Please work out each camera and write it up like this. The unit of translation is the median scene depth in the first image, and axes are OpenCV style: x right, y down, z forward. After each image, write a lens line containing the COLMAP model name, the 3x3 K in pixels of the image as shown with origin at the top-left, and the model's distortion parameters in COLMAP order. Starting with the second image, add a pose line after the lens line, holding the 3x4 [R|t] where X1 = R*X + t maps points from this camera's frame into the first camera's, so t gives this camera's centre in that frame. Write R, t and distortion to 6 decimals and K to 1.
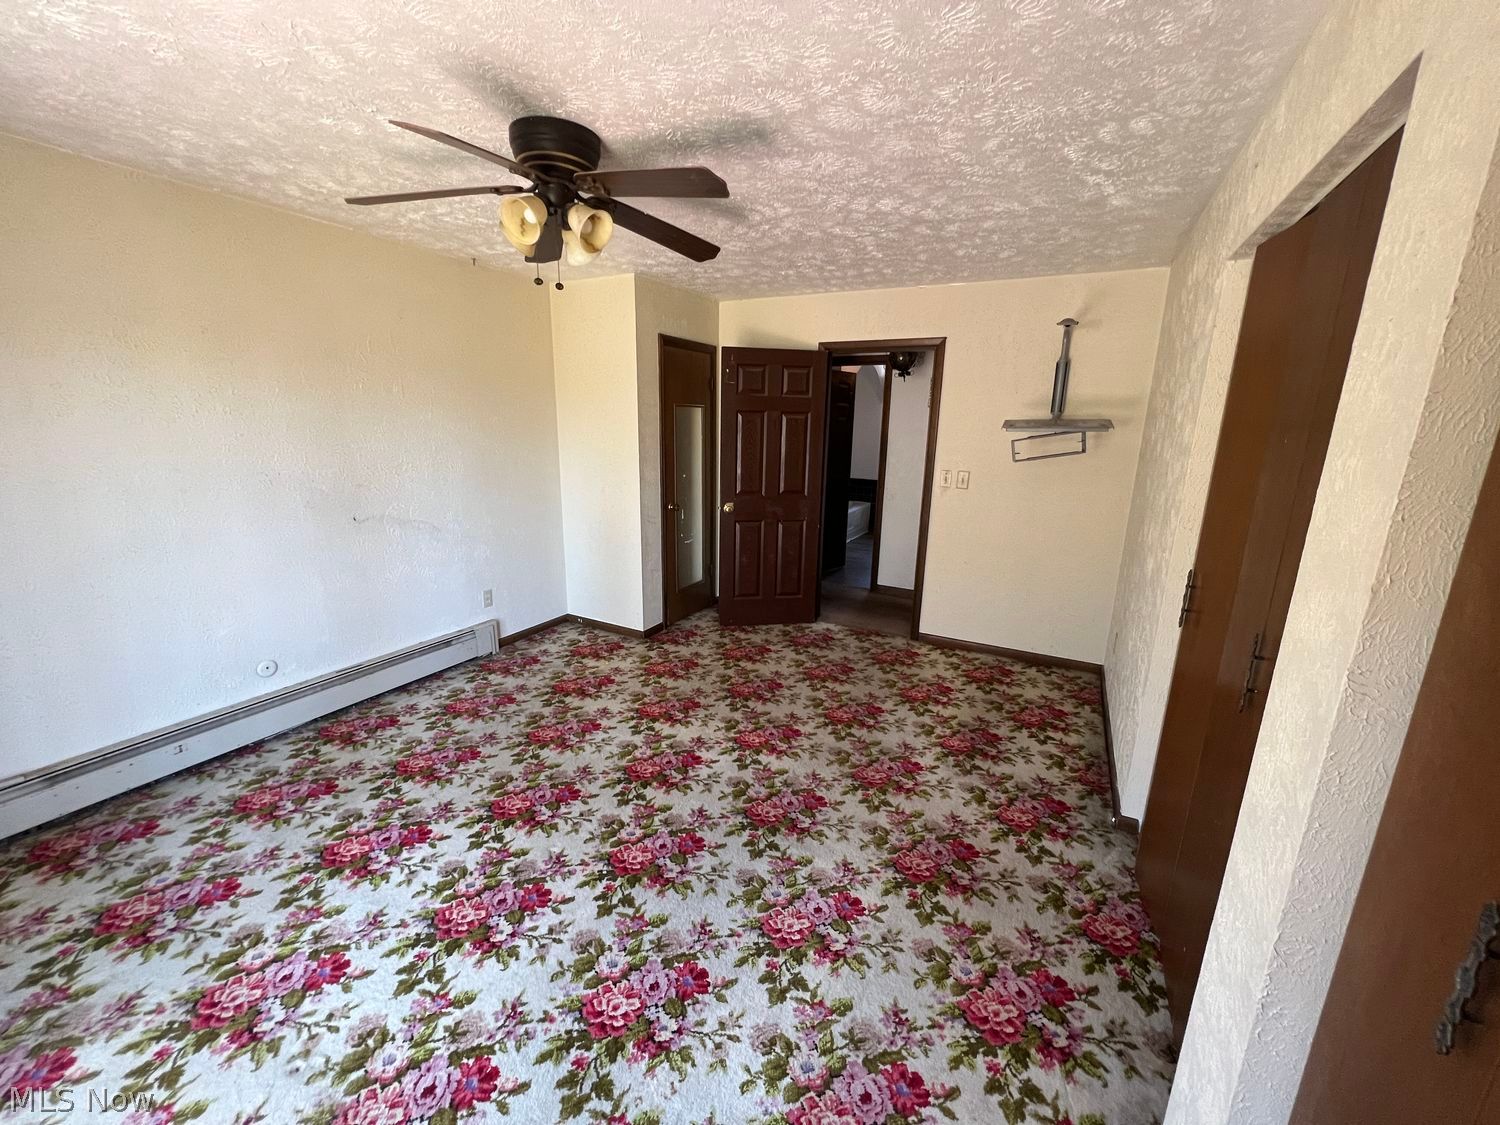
lens RADIAL K [[603.5, 0, 749.4], [0, 603.5, 563.9], [0, 0, 1]] dist [-0.004956, 0.000053]
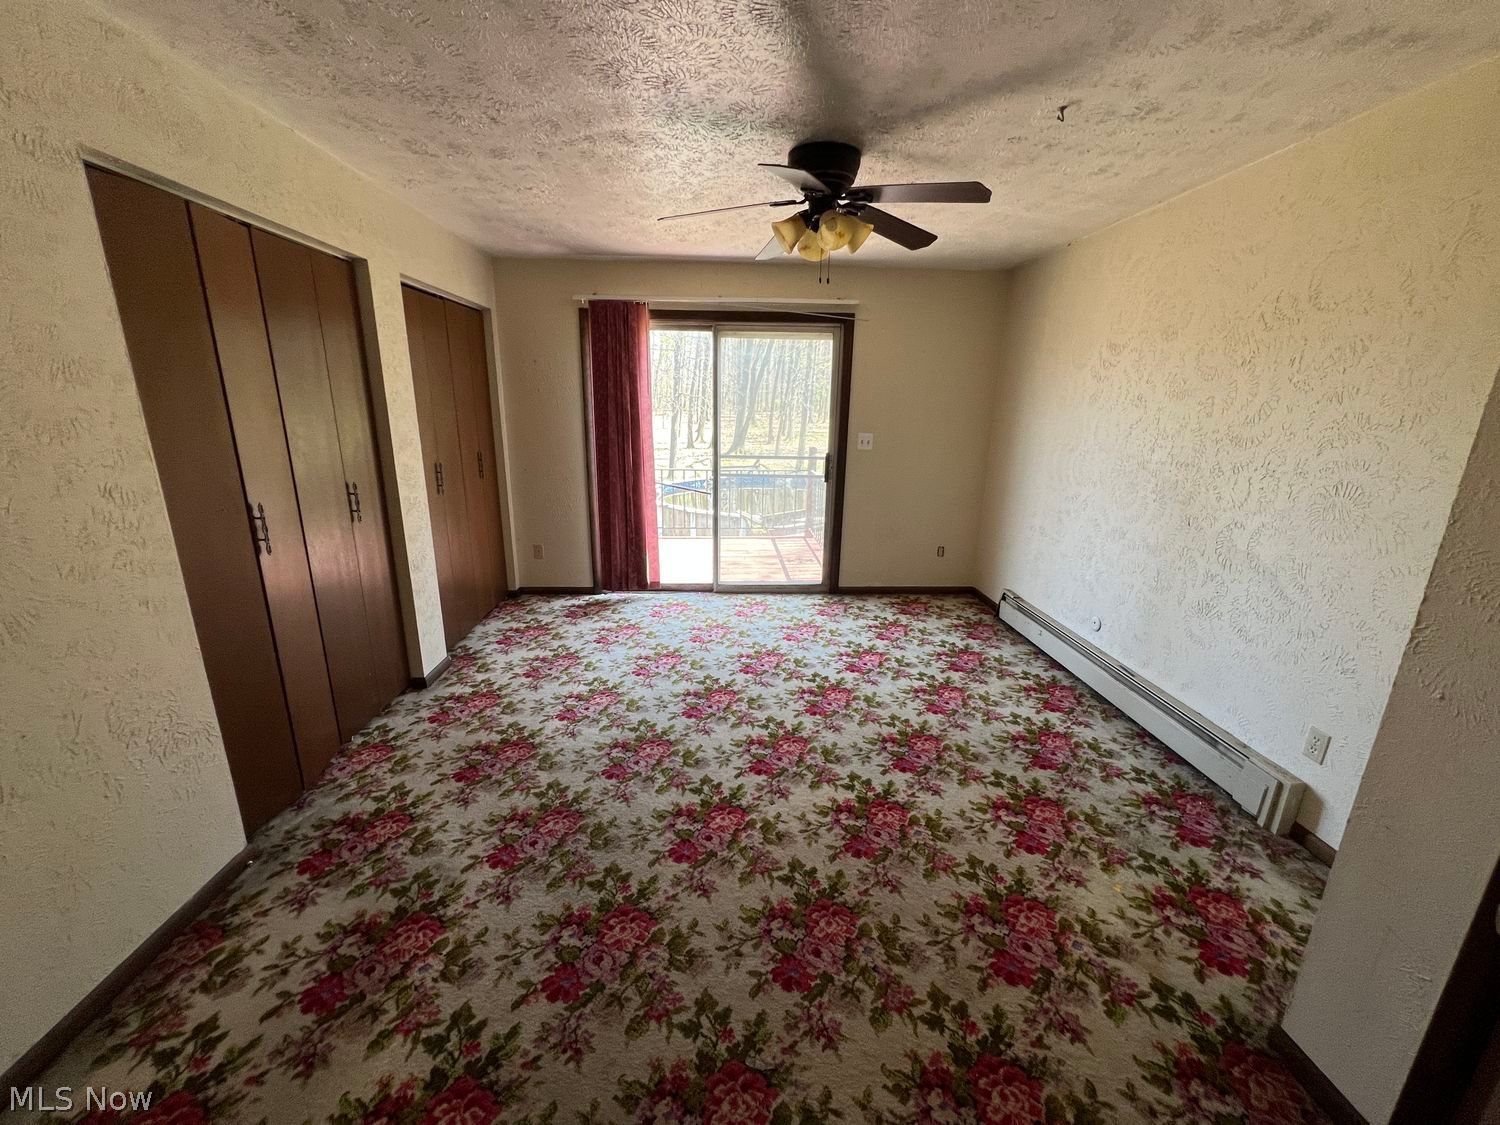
lens RADIAL K [[603.5, 0, 747.4], [0, 603.5, 565.7], [0, 0, 1]] dist [-0.004956, 0.000053]
pose [[-0.862753, 0.099031, -0.495833, 0.369645], [-0.149399, 0.886920, 0.437097, -0.364191], [0.483050, 0.451183, -0.750398, 1.661745]]
